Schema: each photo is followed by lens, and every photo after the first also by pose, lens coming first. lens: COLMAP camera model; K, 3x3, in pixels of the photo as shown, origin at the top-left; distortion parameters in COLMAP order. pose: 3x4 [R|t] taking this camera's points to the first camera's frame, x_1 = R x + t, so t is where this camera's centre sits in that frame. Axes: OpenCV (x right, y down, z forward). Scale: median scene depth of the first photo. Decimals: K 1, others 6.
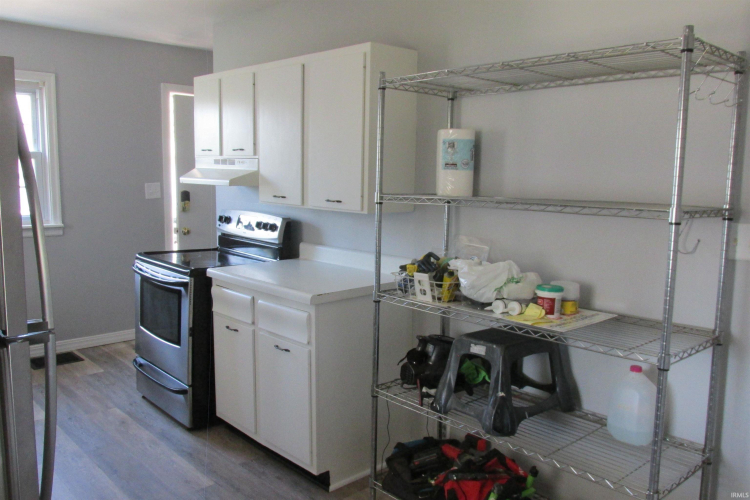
lens RADIAL K [[613.7, 0, 372.0], [0, 613.7, 249.9], [0, 0, 1]] dist [-0.025029, -0.019086]
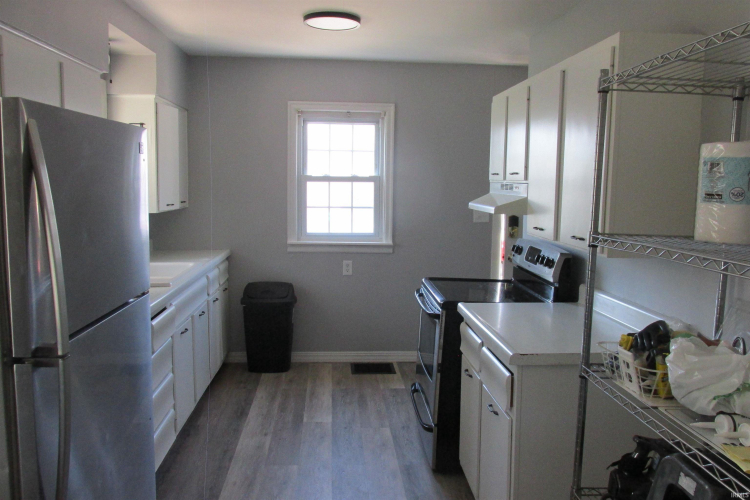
lens RADIAL K [[613.7, 0, 373.6], [0, 613.7, 249.4], [0, 0, 1]] dist [-0.025029, -0.019086]
pose [[0.784862, 0.065402, -0.616210, 0.226838], [-0.087035, 0.996192, -0.005125, -0.039326], [0.613528, 0.057654, 0.787565, 0.223769]]
